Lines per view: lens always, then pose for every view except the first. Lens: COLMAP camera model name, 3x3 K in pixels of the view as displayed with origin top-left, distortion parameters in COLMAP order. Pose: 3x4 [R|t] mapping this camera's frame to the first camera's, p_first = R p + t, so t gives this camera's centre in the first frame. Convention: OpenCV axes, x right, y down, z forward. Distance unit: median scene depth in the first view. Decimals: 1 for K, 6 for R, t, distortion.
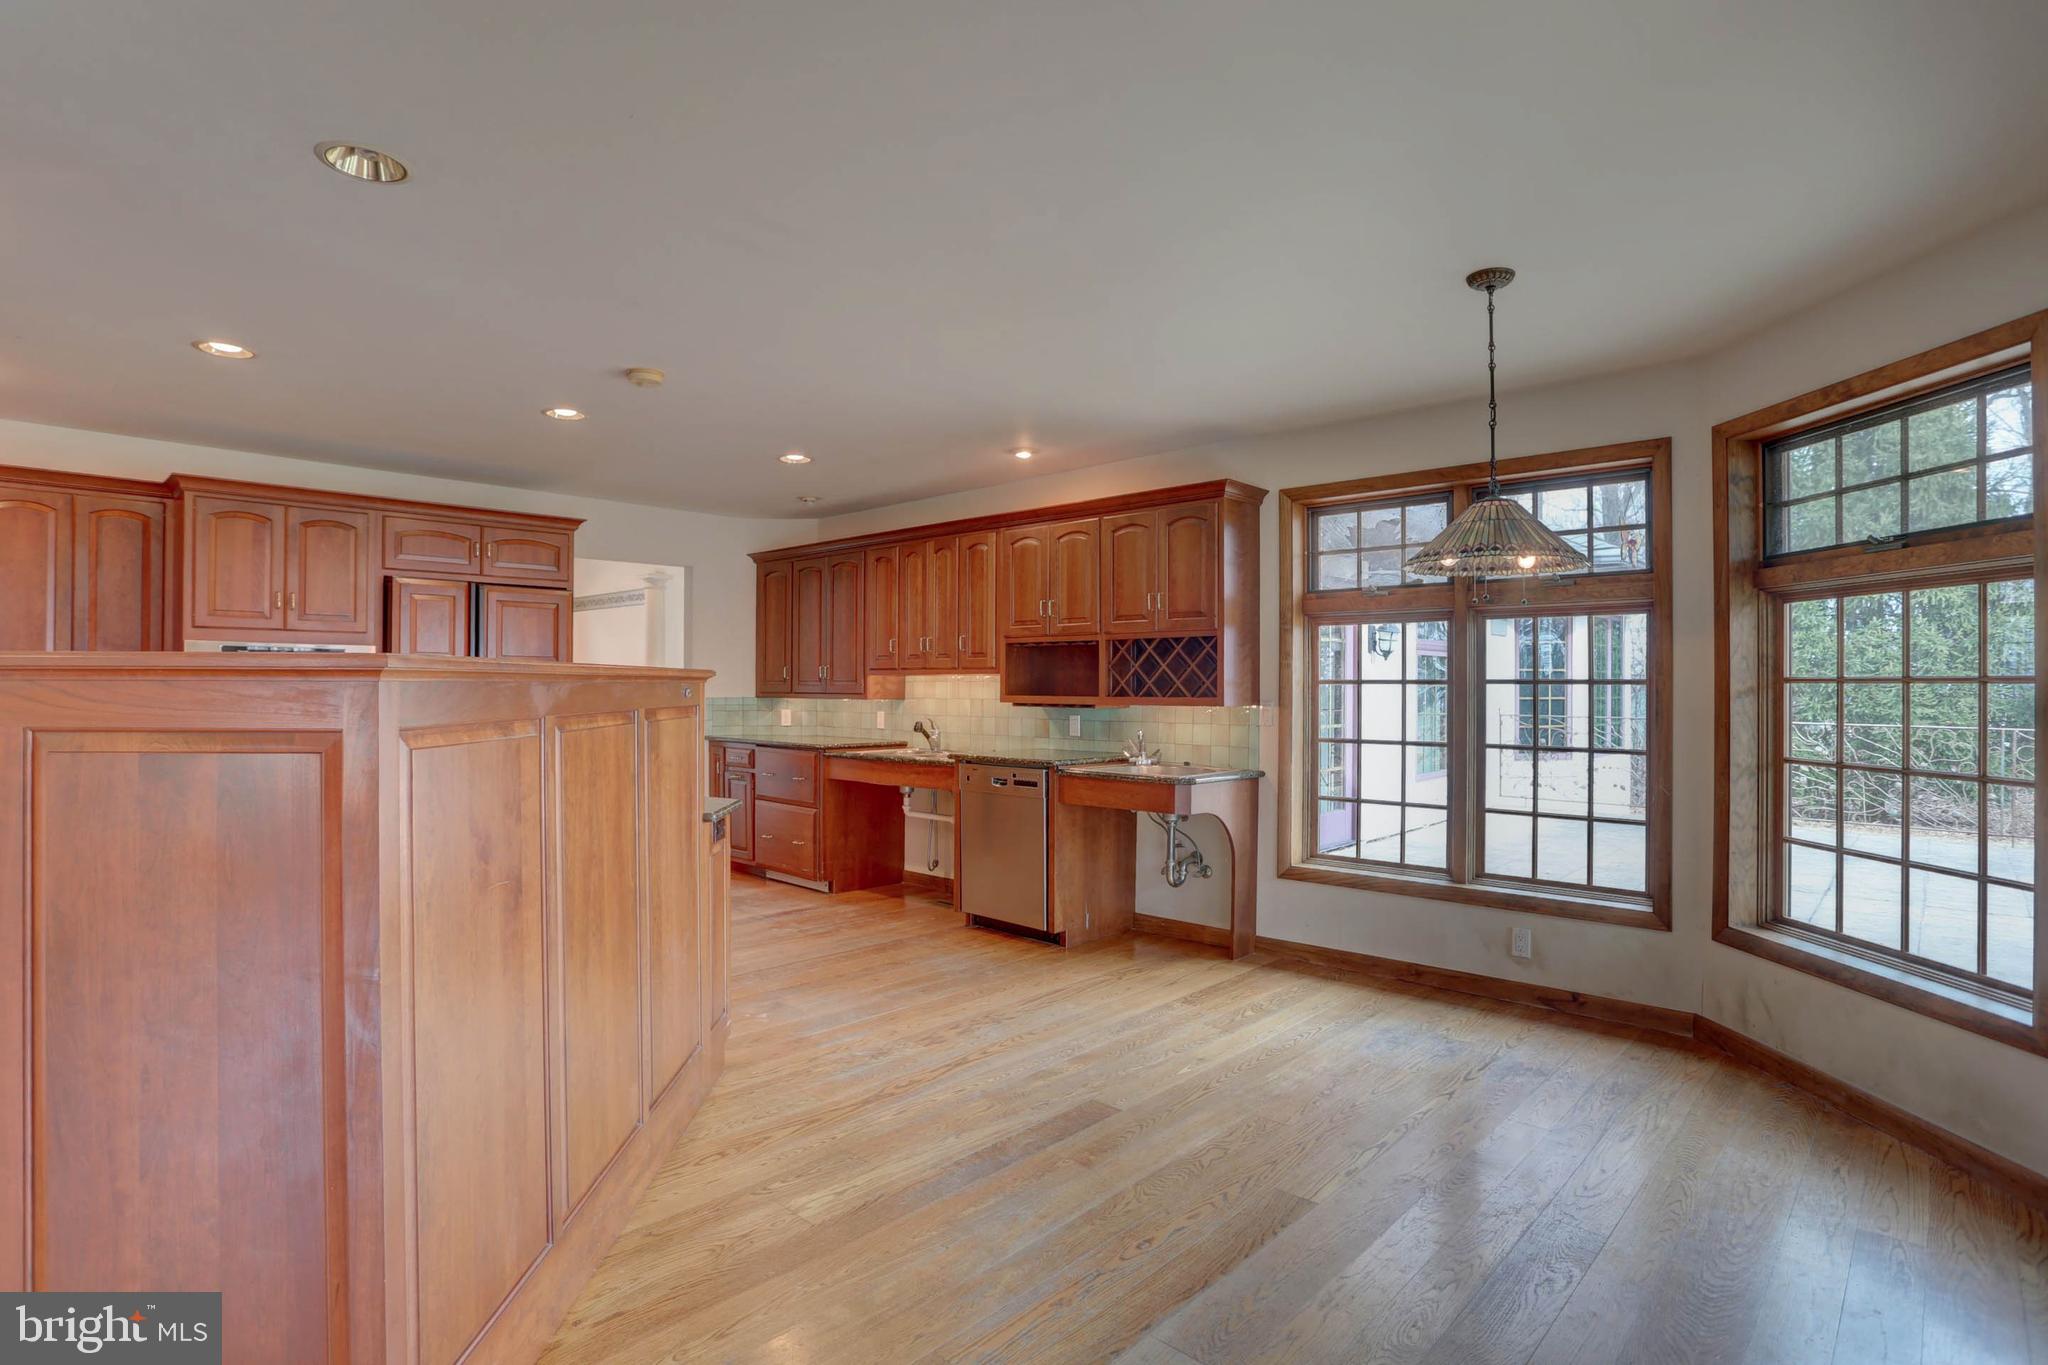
lens RADIAL K [[1014.8, 0, 1014.0], [0, 1014.8, 683.1], [0, 0, 1]] dist [-0.048896, 0.019310]
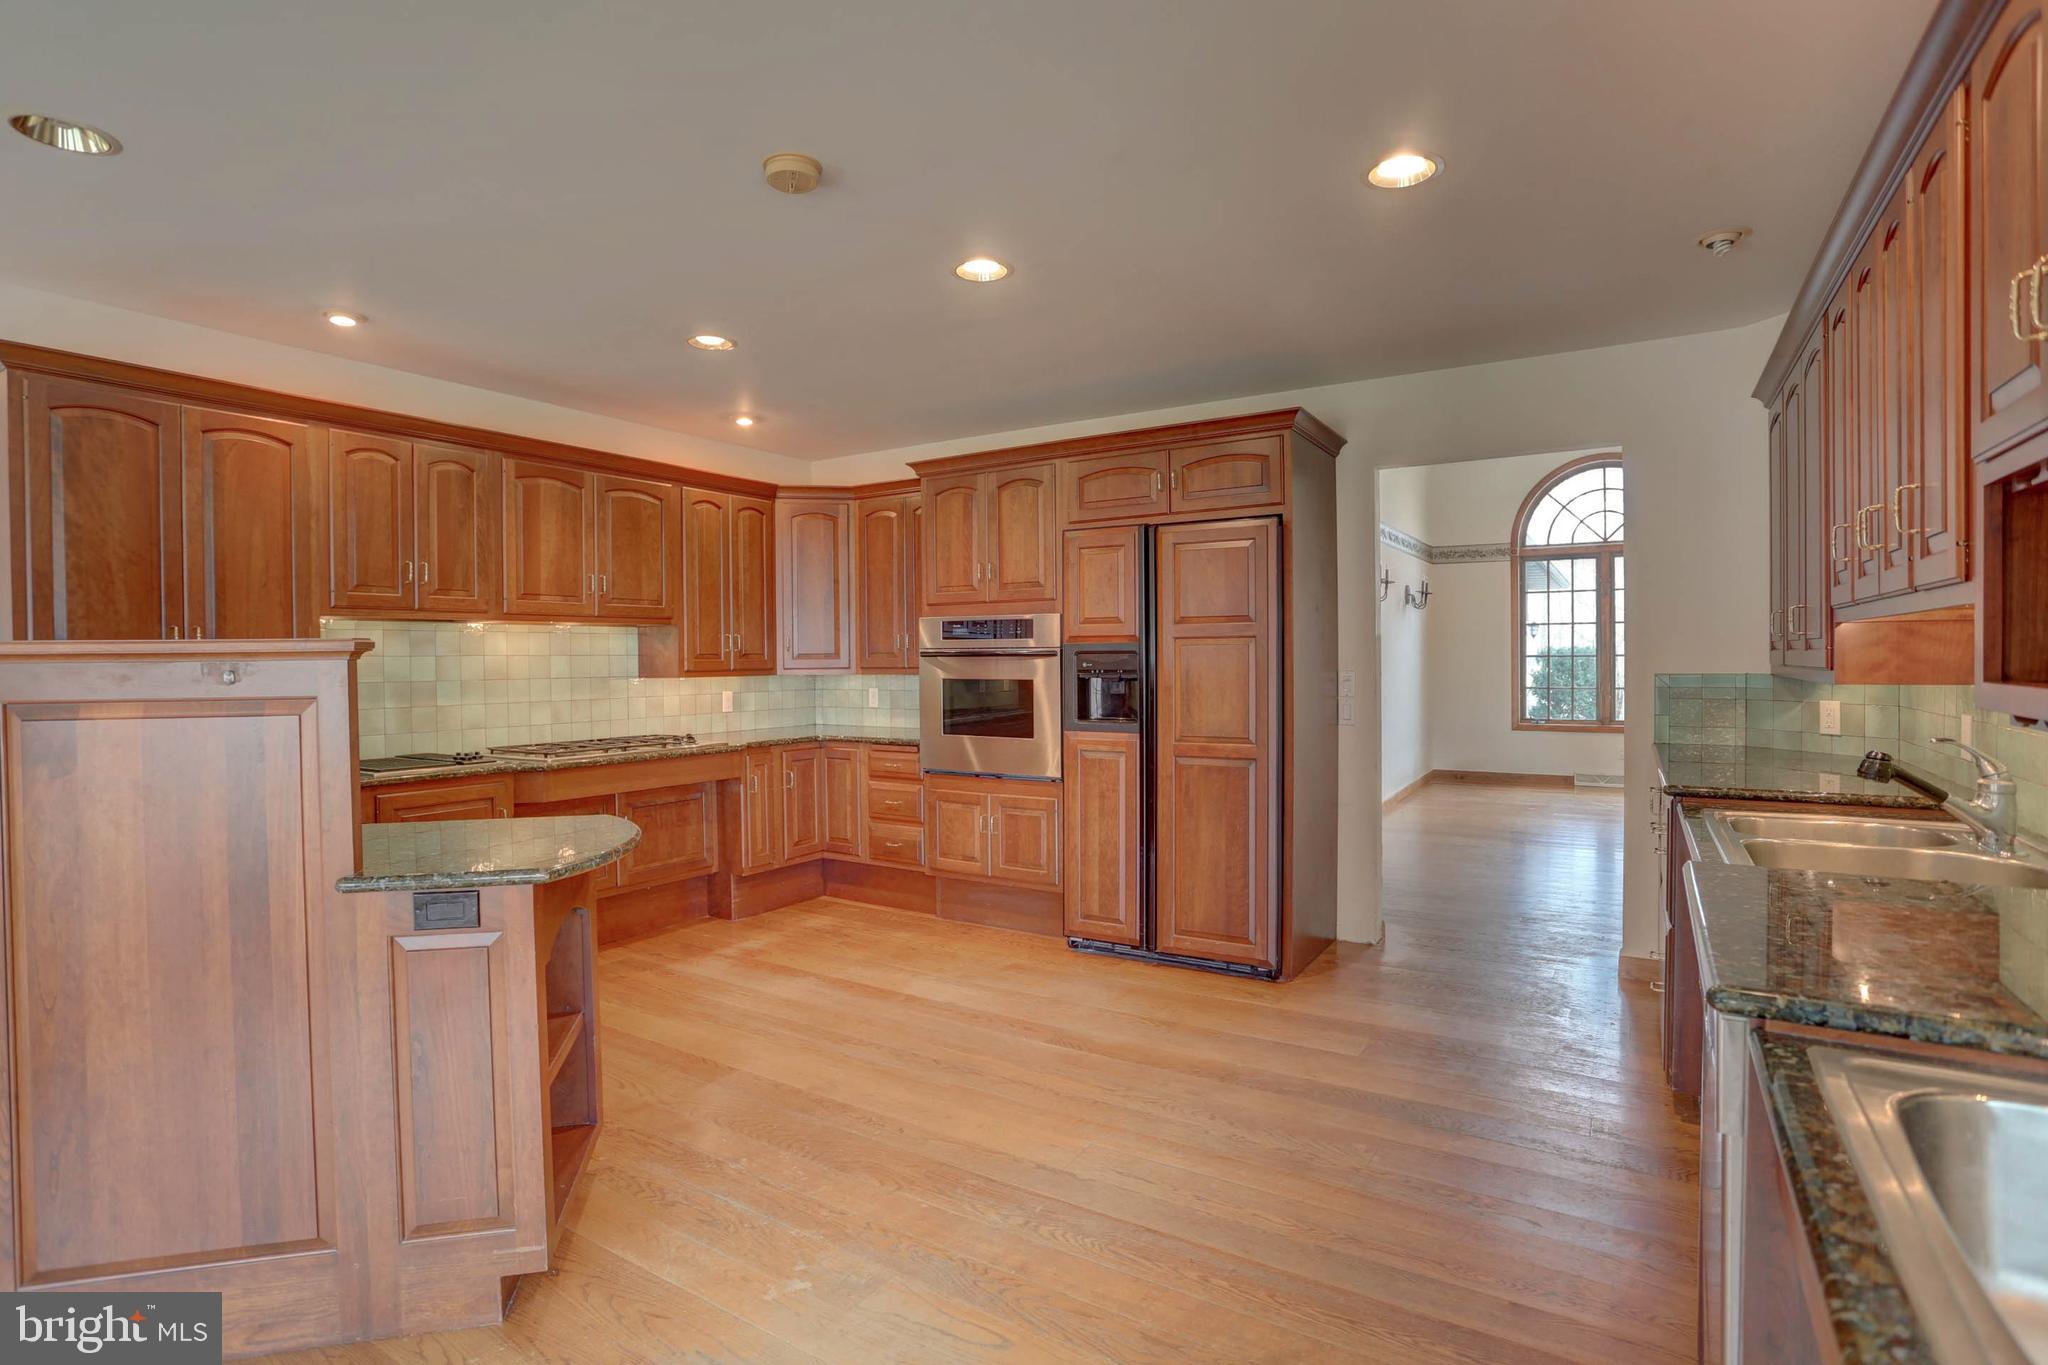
lens RADIAL K [[1014.8, 0, 1011.6], [0, 1014.8, 664.7], [0, 0, 1]] dist [-0.048896, 0.019310]
pose [[0.191272, 0.002331, -0.981534, 0.181791], [0.013160, 0.999901, 0.004939, 0.002730], [0.981449, -0.013862, 0.191223, 0.646744]]
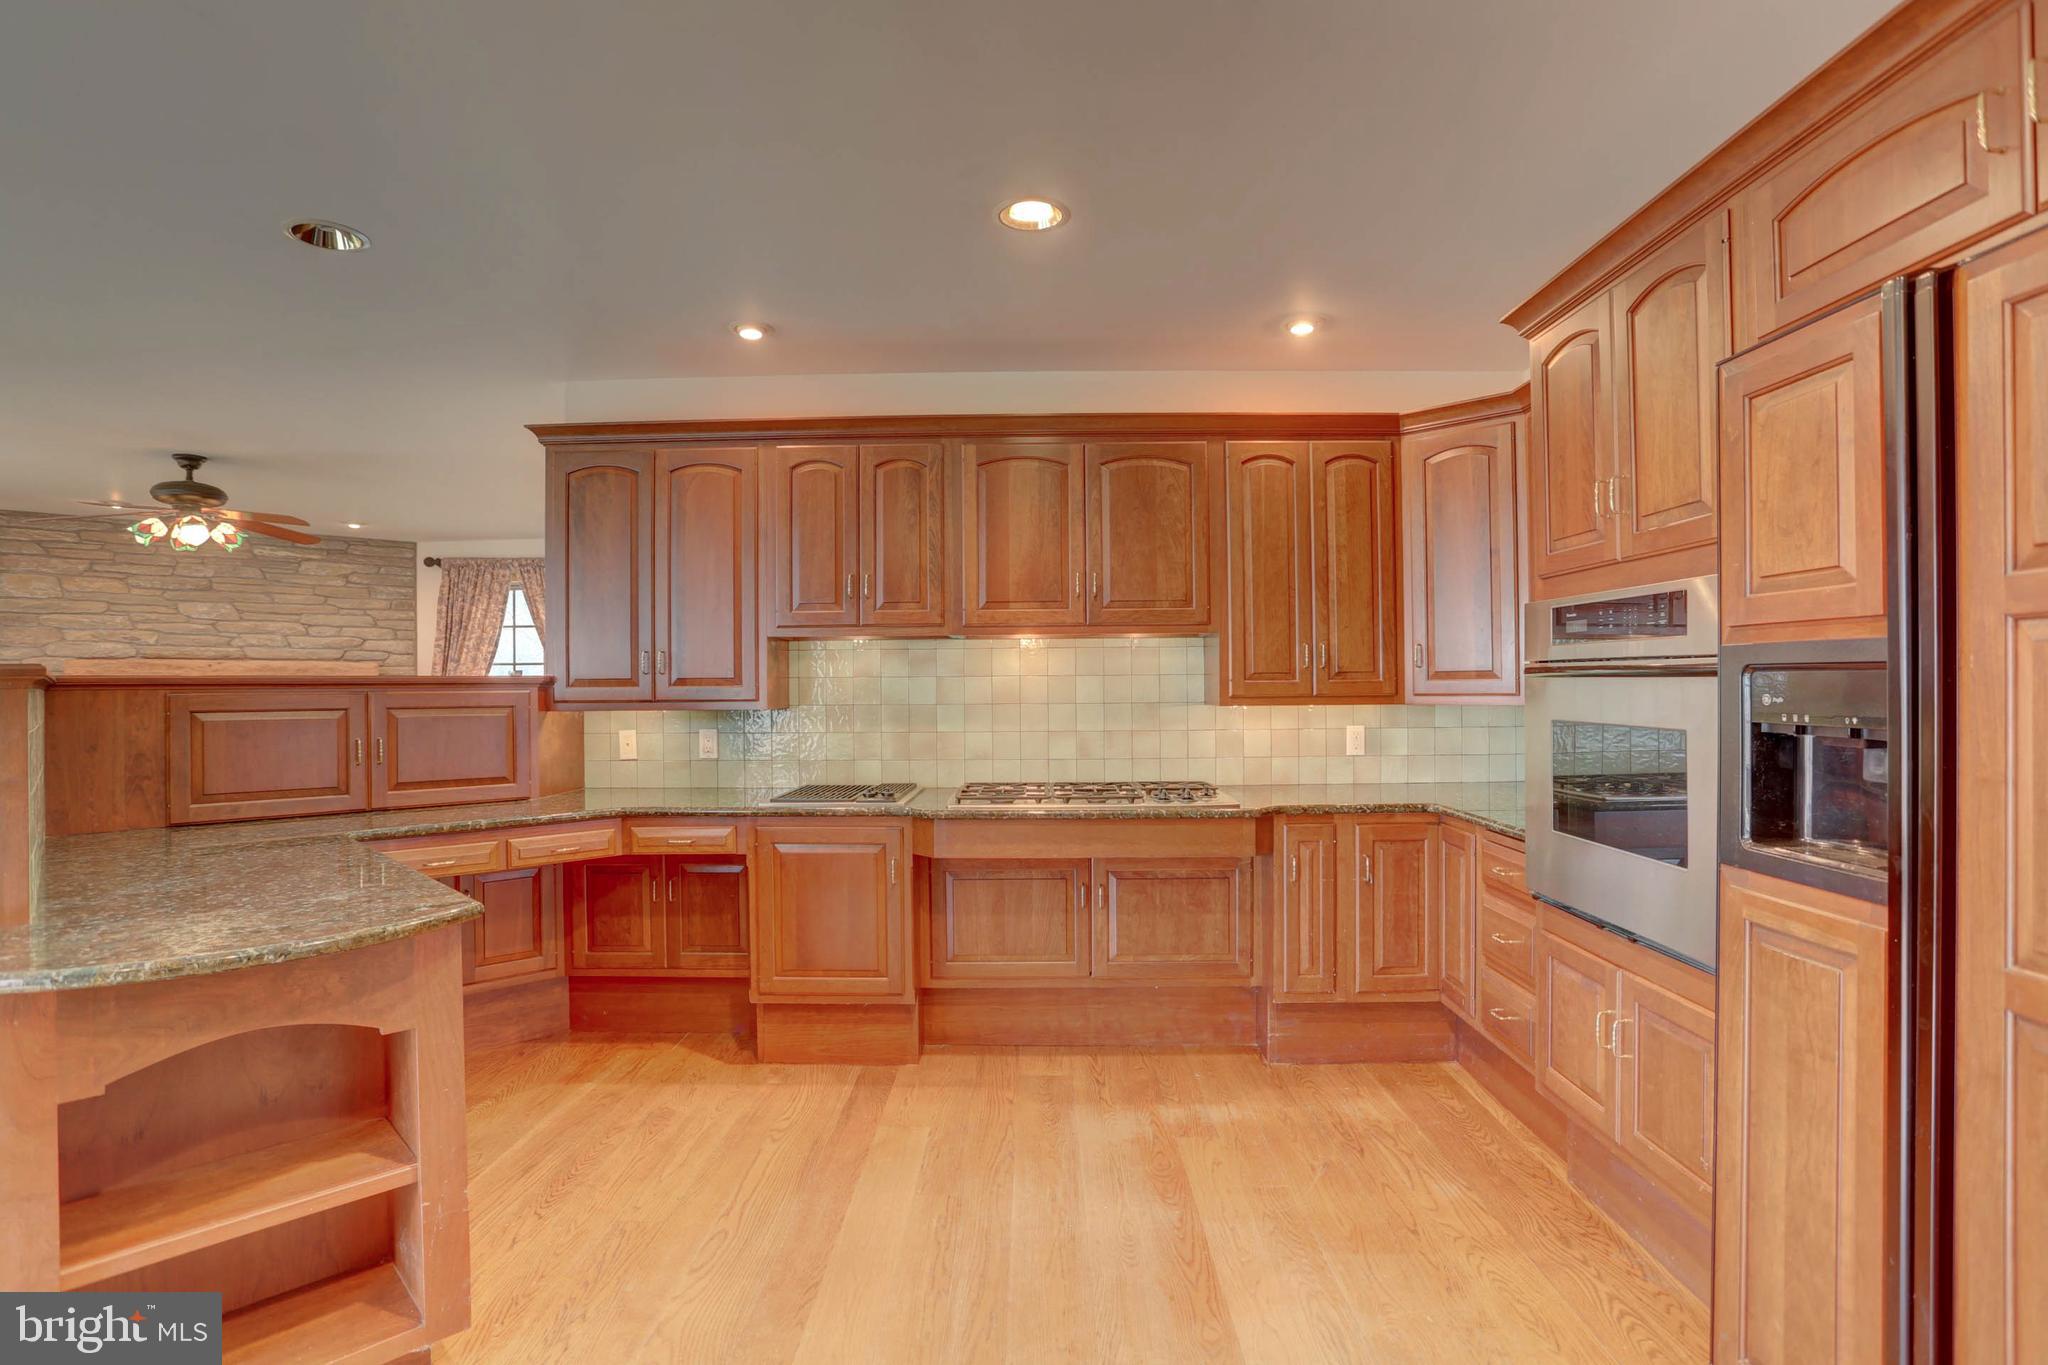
lens RADIAL K [[1014.8, 0, 1007.0], [0, 1014.8, 681.9], [0, 0, 1]] dist [-0.048896, 0.019310]
pose [[-0.732167, 0.002651, -0.681120, -0.175897], [0.008340, 0.999952, -0.005073, 0.001743], [0.681074, -0.009395, -0.732154, 0.887460]]
